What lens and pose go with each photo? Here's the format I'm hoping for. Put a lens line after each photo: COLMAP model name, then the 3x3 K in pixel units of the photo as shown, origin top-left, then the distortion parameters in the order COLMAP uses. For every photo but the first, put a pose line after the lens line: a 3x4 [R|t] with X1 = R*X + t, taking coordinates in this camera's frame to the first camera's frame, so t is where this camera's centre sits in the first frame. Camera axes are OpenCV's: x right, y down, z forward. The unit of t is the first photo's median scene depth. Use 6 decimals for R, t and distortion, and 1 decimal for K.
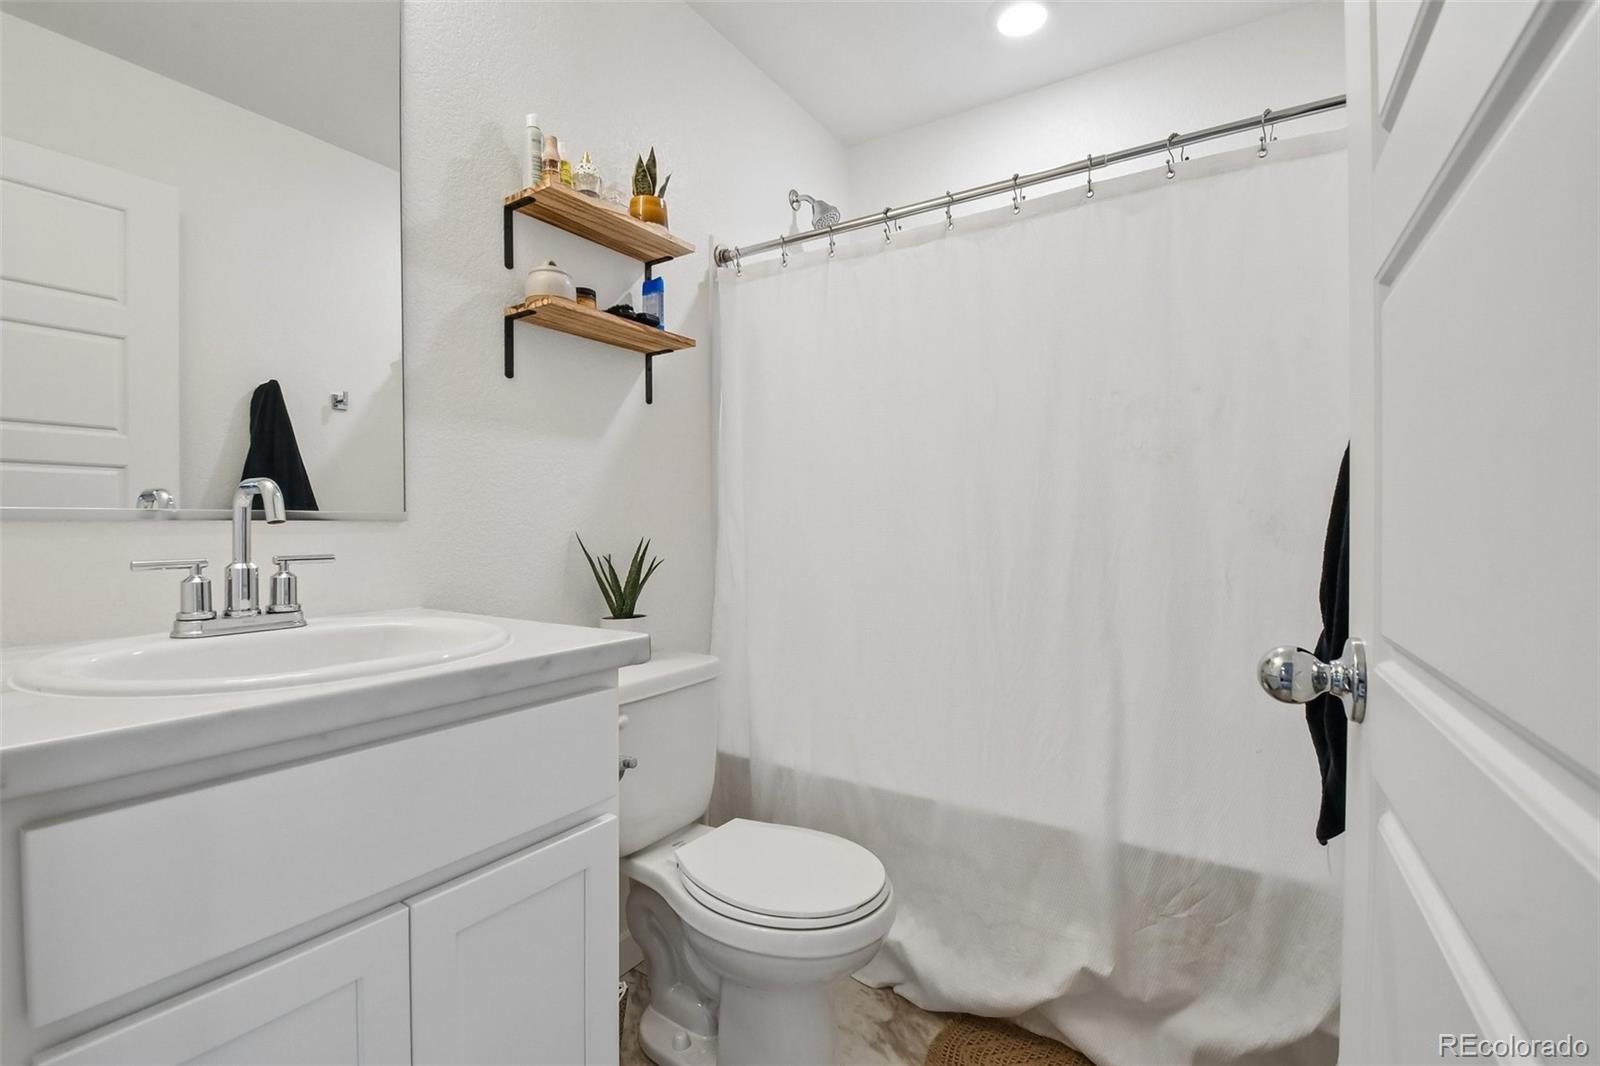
lens RADIAL K [[718.5, 0, 770.5], [0, 718.5, 536.3], [0, 0, 1]] dist [-0.000079, -0.000079]
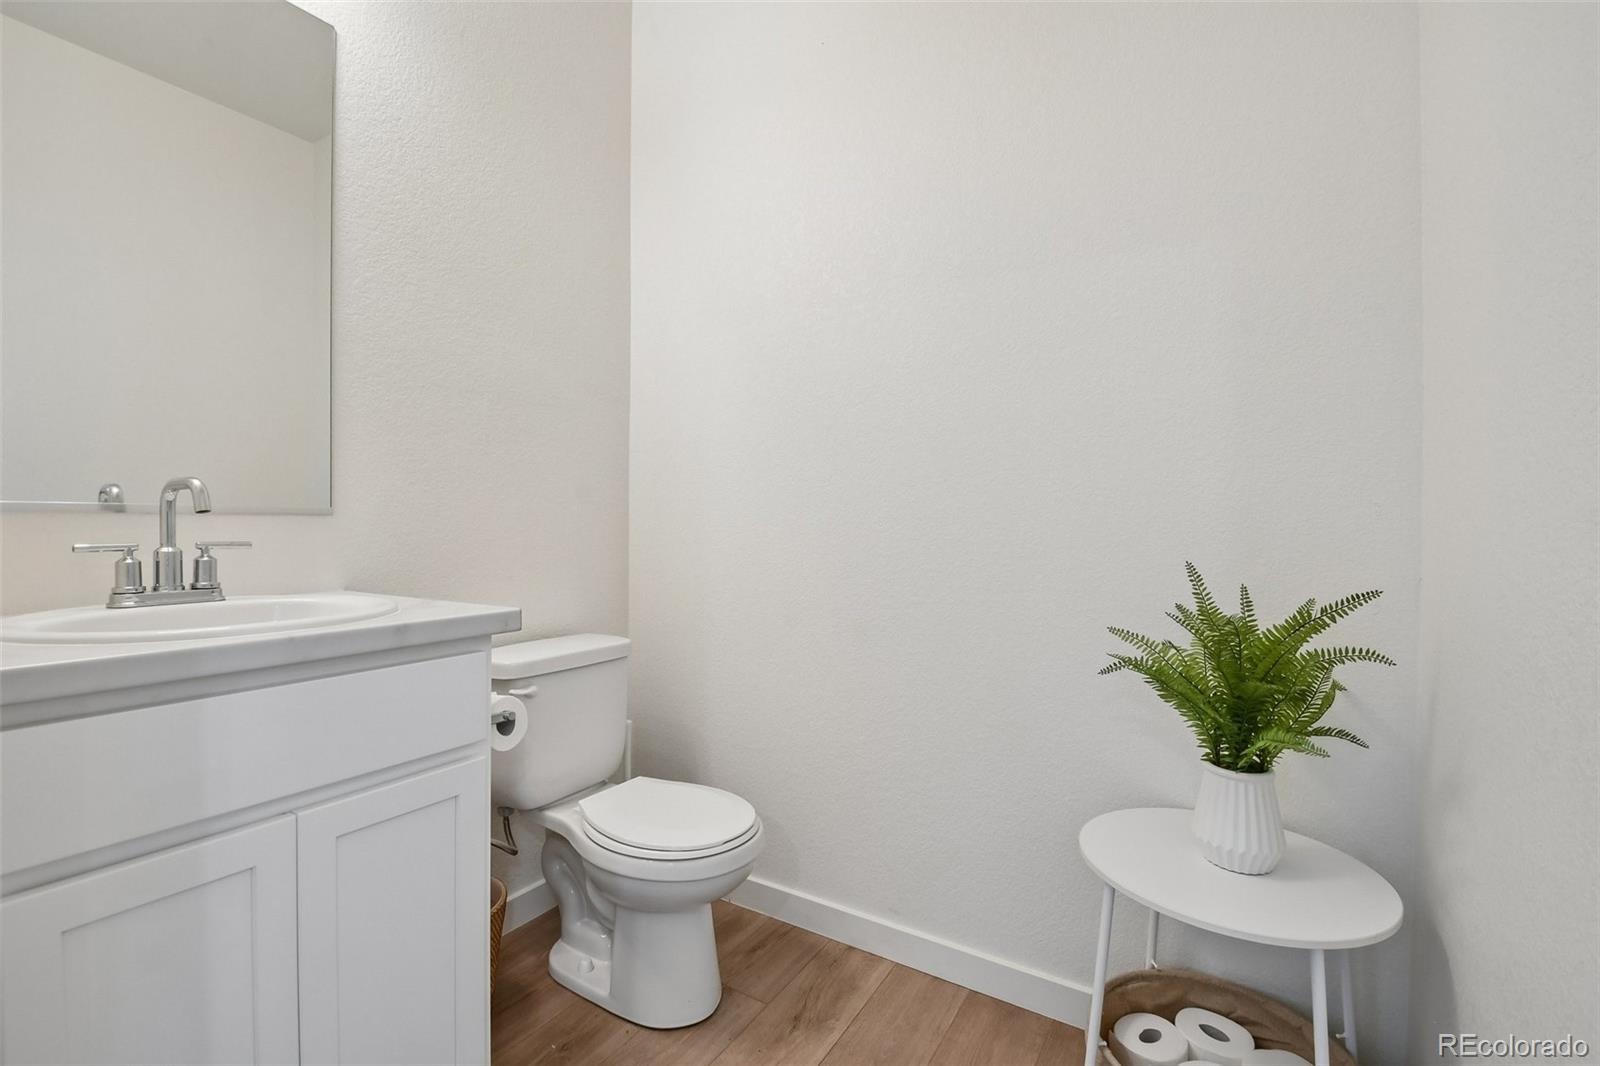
lens RADIAL K [[689.2, 0, 799.1], [0, 689.2, 543.9], [0, 0, 1]] dist [0.020789, -0.022156]
pose [[0.997750, 0.009110, 0.066426, 0.232953], [-0.009856, 0.999892, 0.010912, 0.007254], [-0.066319, -0.011542, 0.997732, -0.219650]]
